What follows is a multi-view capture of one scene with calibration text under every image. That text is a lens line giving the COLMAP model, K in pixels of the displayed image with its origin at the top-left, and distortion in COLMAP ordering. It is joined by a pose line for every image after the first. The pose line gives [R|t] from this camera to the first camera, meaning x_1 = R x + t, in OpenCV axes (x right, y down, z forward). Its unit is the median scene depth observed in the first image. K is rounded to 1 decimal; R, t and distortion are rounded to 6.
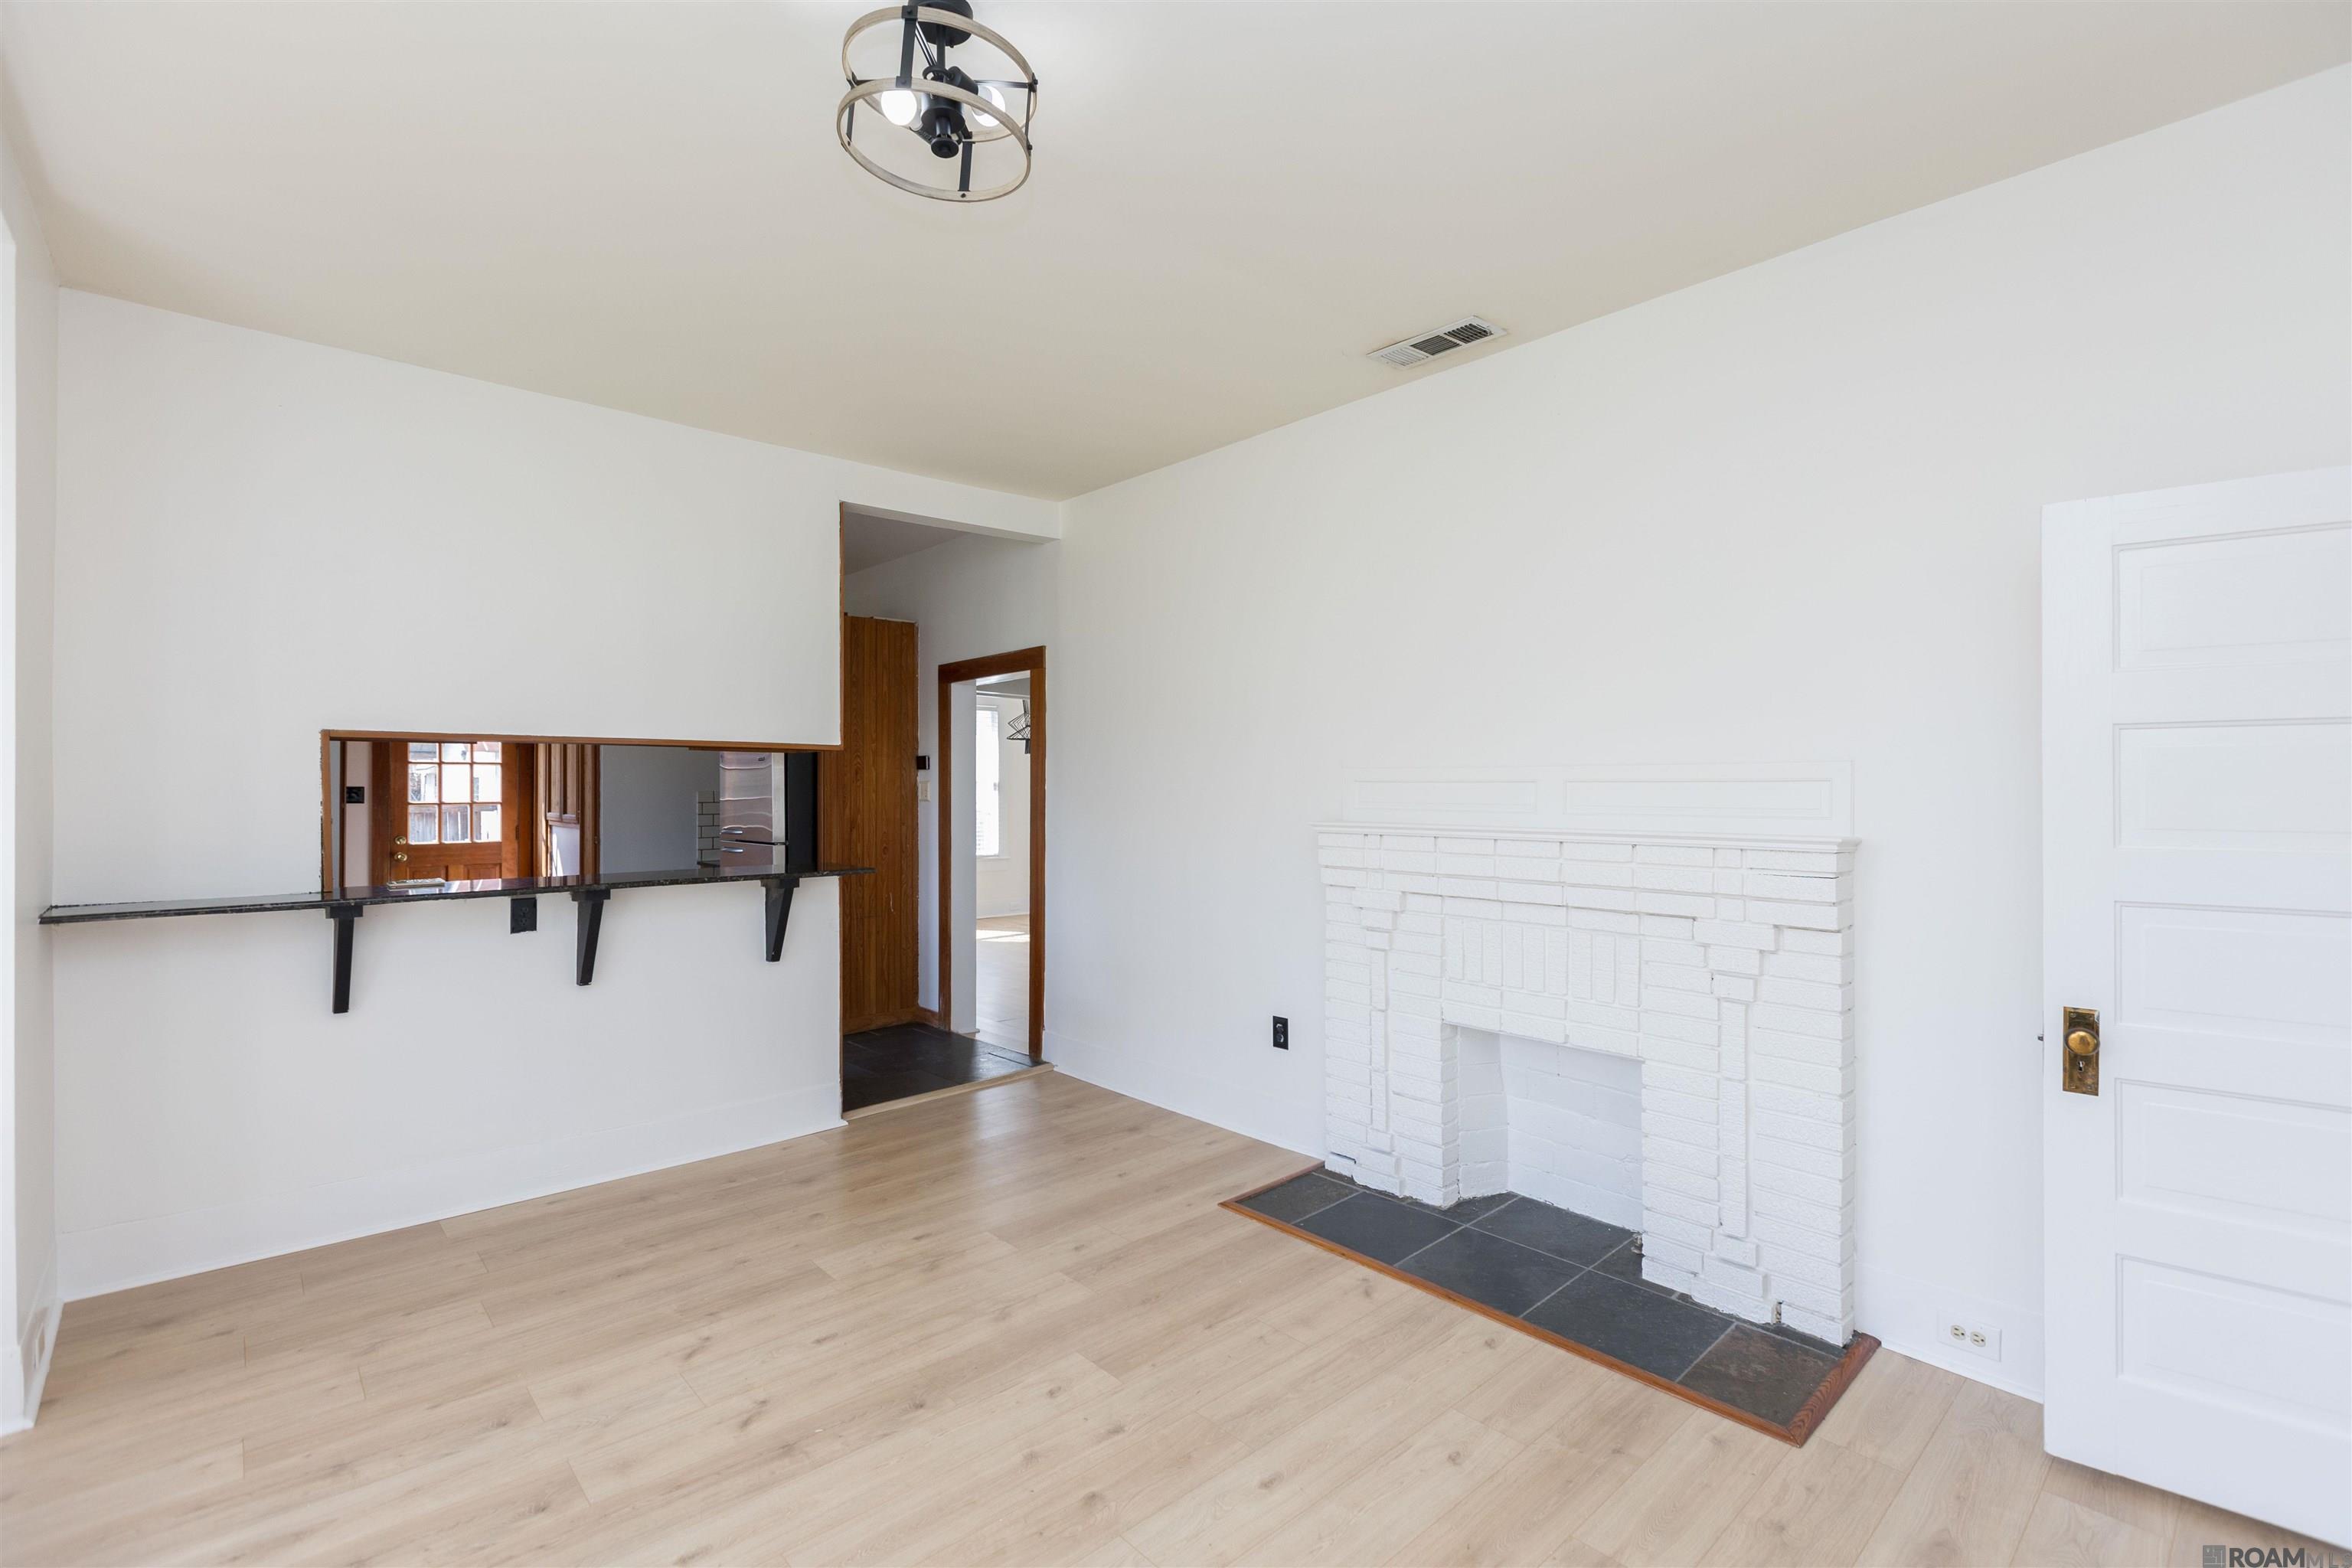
lens RADIAL K [[1047.8, 0, 1162.8], [0, 1047.8, 777.8], [0, 0, 1]] dist [0.002247, -0.000766]
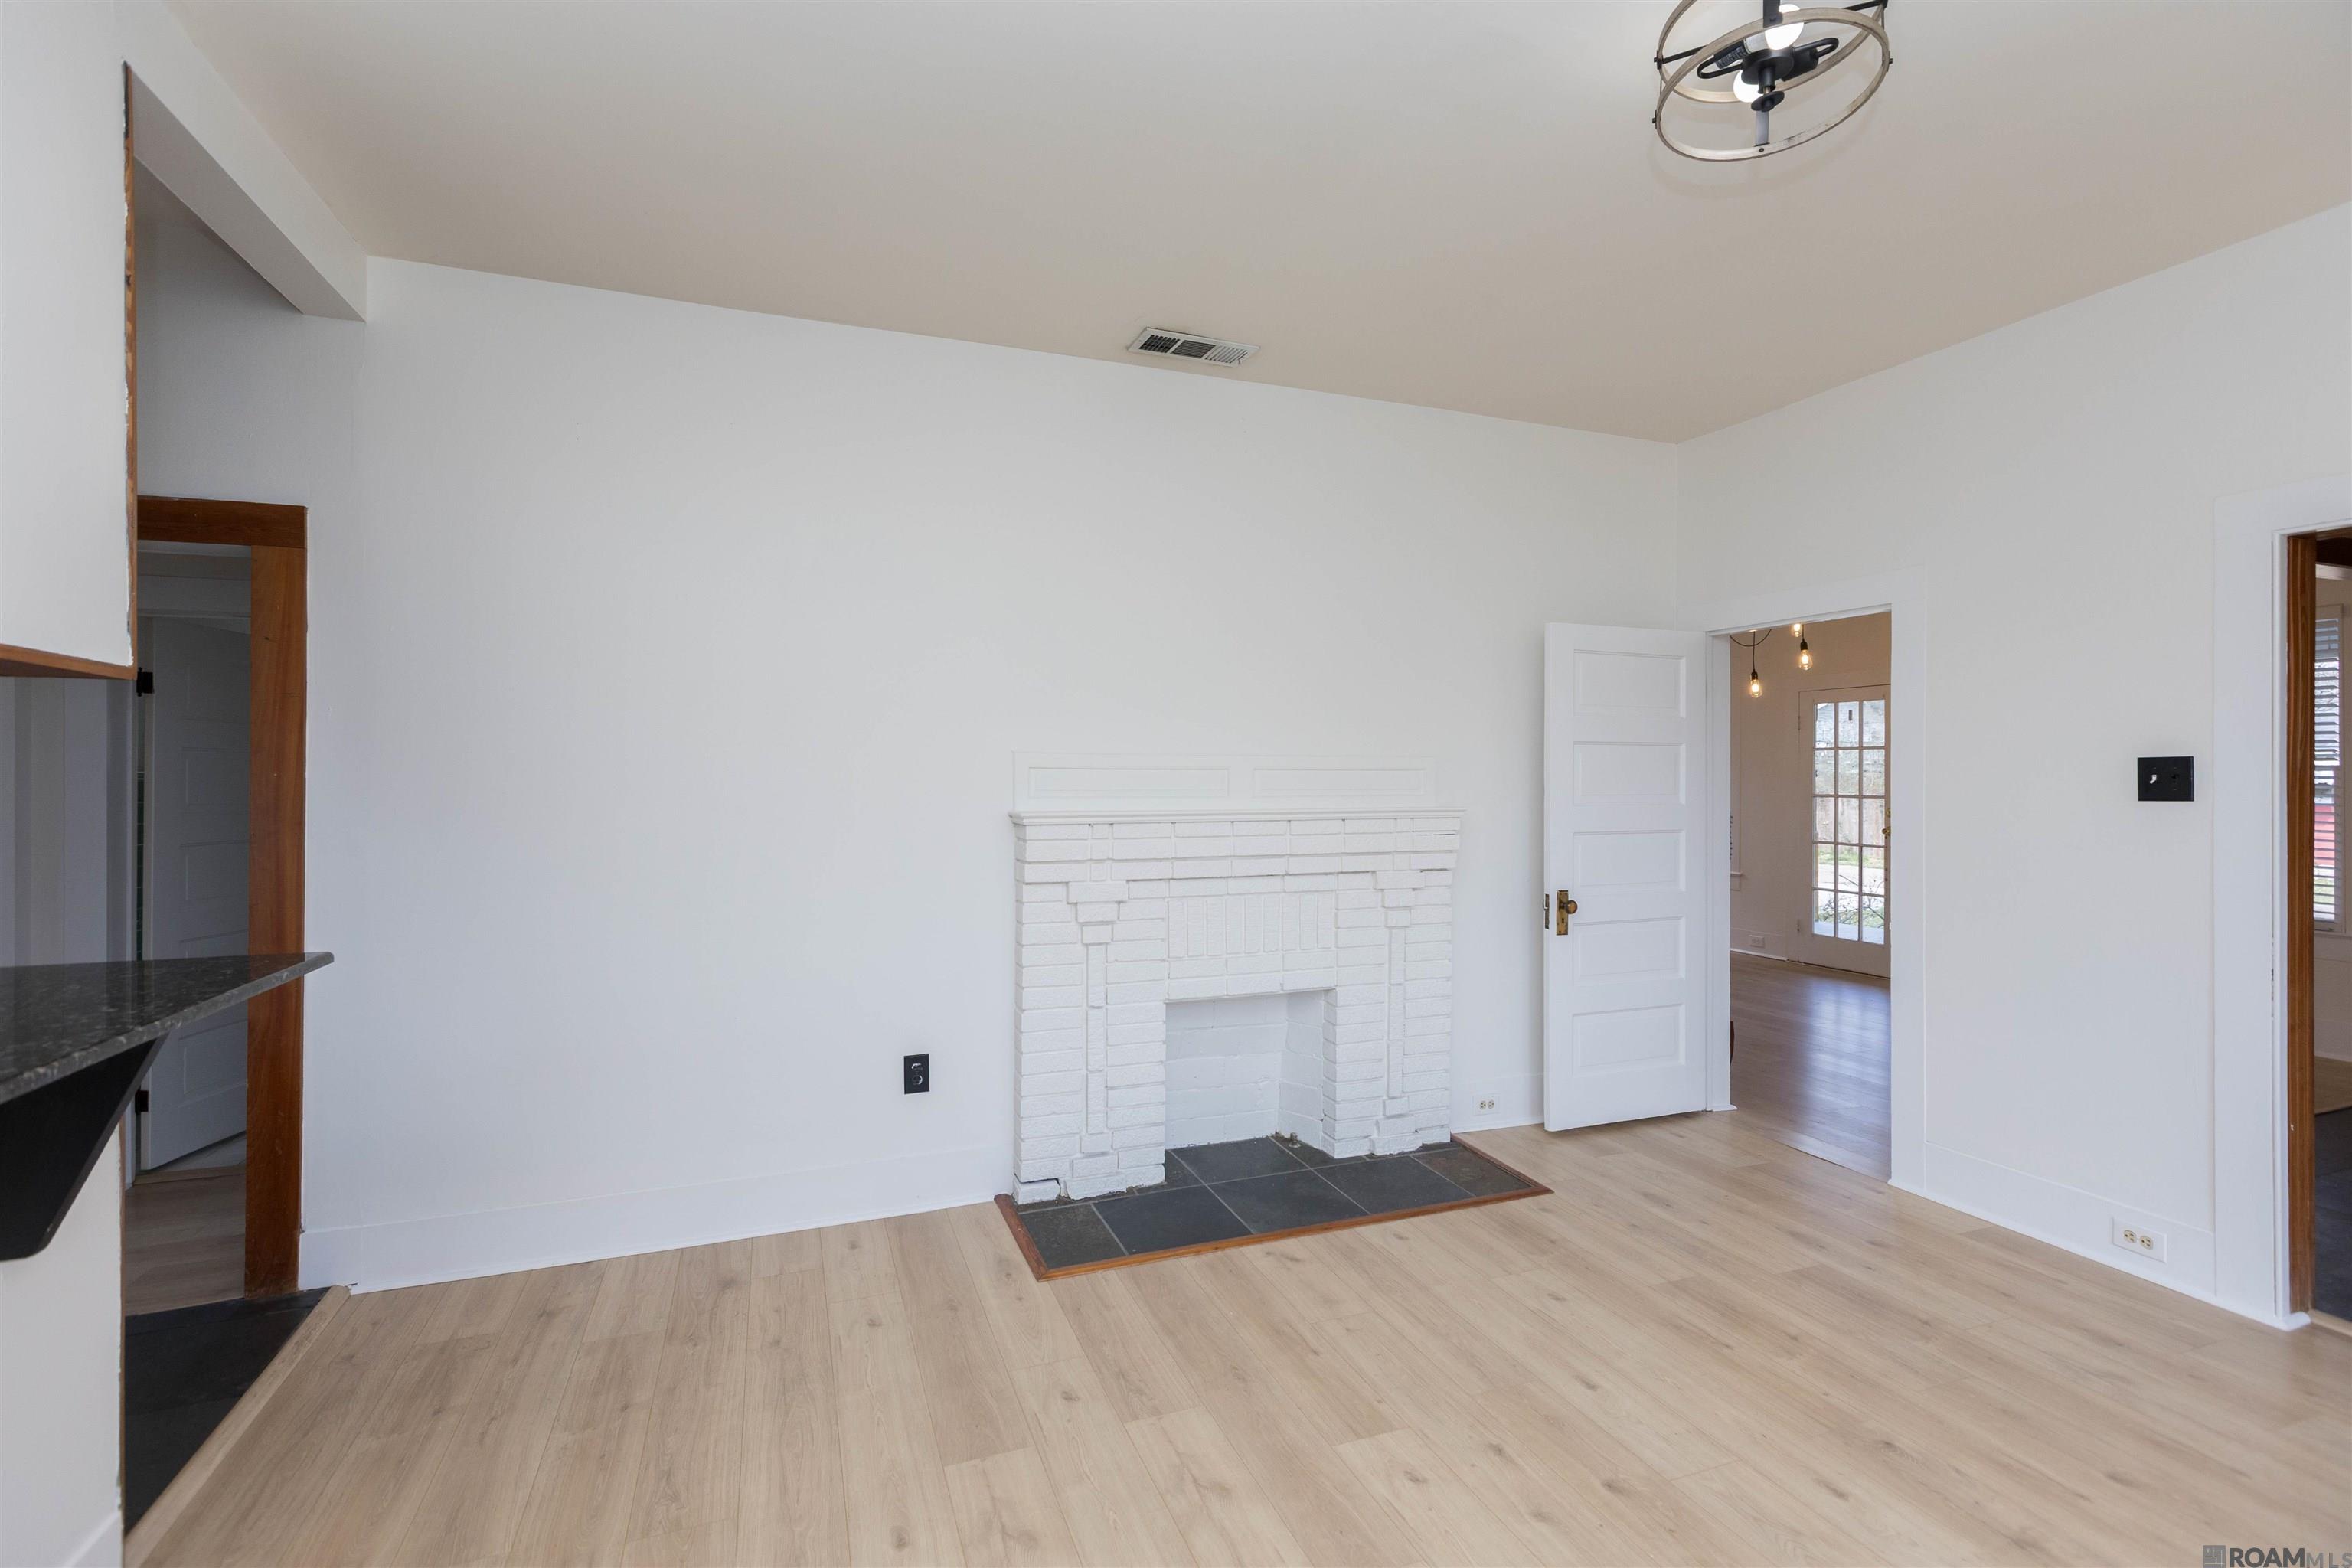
lens RADIAL K [[1047.8, 0, 1182.3], [0, 1047.8, 780.7], [0, 0, 1]] dist [0.002247, -0.000766]
pose [[0.366092, -0.008240, 0.930542, -0.759229], [-0.009775, 0.999872, 0.012699, 0.003334], [-0.930527, -0.013745, 0.365965, 0.681129]]
